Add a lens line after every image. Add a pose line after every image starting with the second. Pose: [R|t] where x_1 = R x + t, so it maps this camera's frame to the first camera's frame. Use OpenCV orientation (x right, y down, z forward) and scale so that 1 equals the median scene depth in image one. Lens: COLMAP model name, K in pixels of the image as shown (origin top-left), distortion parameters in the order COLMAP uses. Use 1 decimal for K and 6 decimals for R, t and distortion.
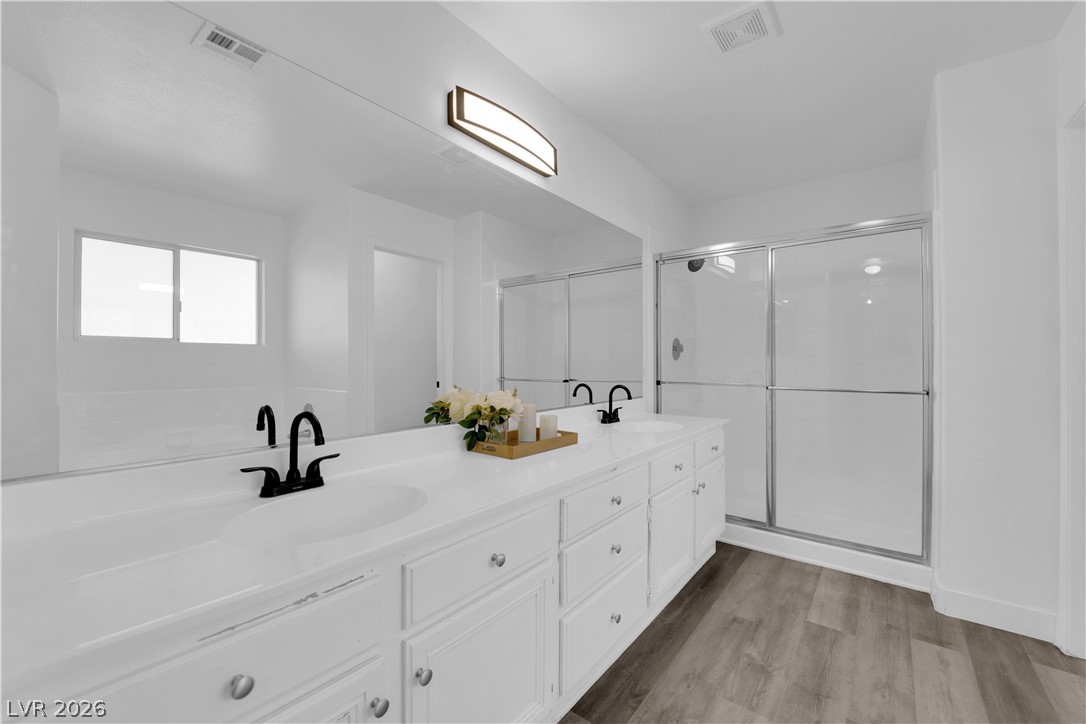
lens RADIAL K [[434.7, 0, 543.2], [0, 434.7, 360.5], [0, 0, 1]] dist [-0.011027, -0.003175]
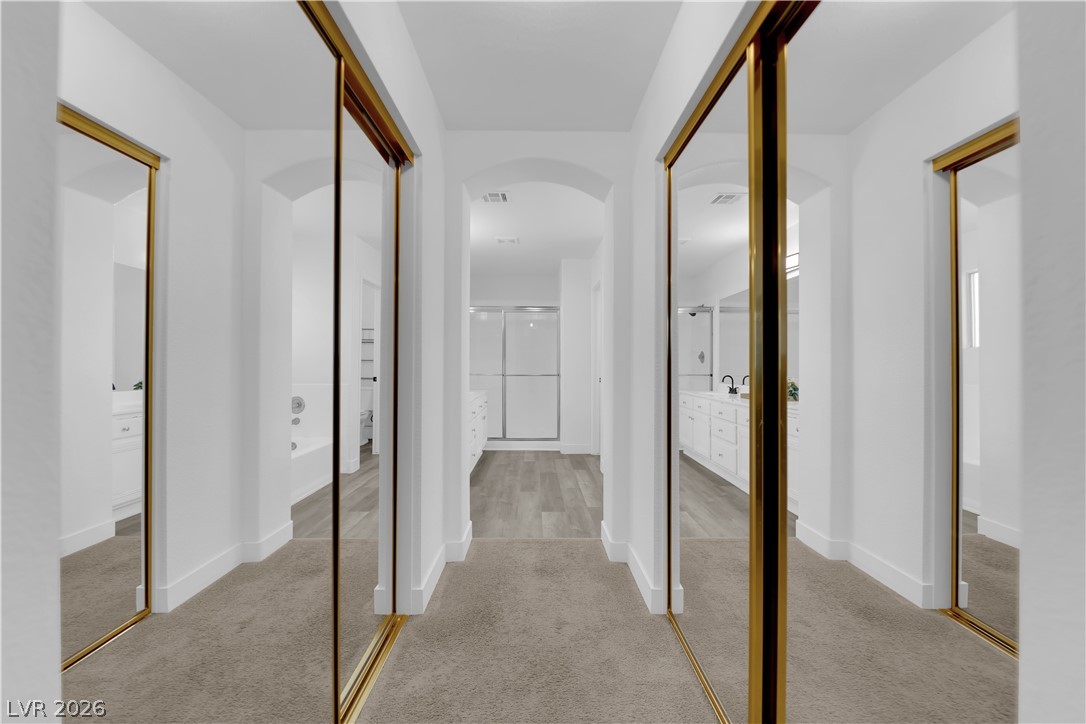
lens RADIAL K [[434.7, 0, 543.0], [0, 434.7, 358.0], [0, 0, 1]] dist [-0.011027, -0.003175]
pose [[0.774304, 0.007405, 0.632770, -0.812653], [0.000225, 0.999928, -0.011977, 0.001954], [-0.632813, 0.009416, 0.774247, -0.941235]]
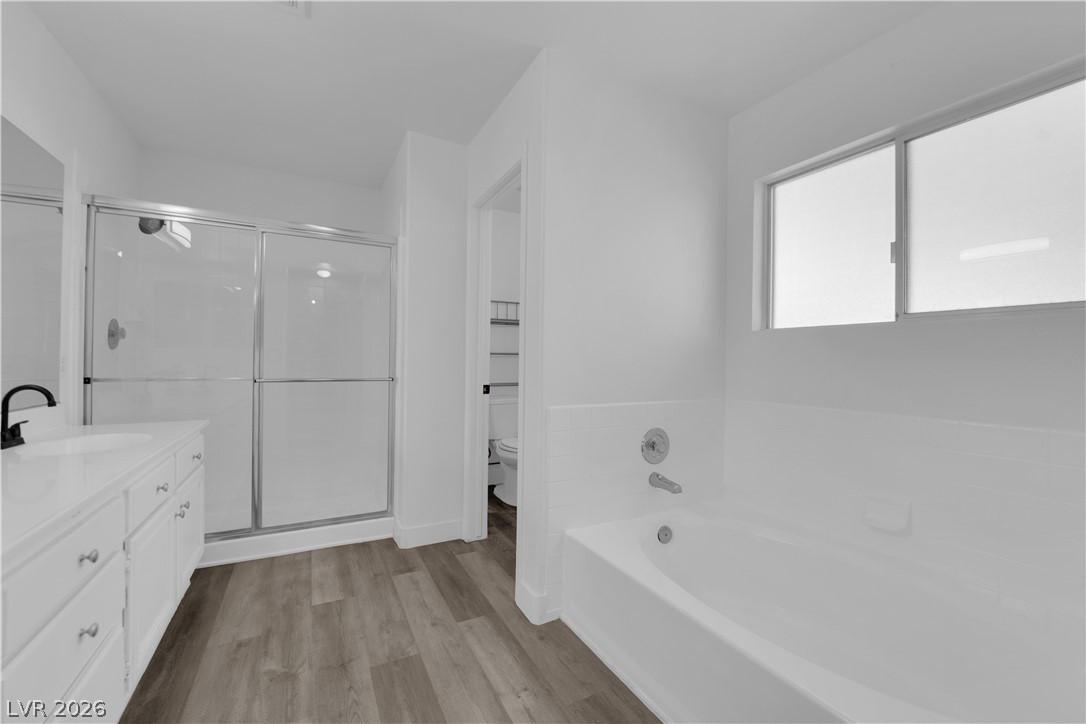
lens RADIAL K [[434.7, 0, 544.5], [0, 434.7, 358.2], [0, 0, 1]] dist [-0.011027, -0.003175]
pose [[0.397421, 0.007696, 0.917604, -0.093651], [-0.014597, 0.999891, -0.002064, 0.008485], [-0.917520, -0.012574, 0.397490, 0.077026]]
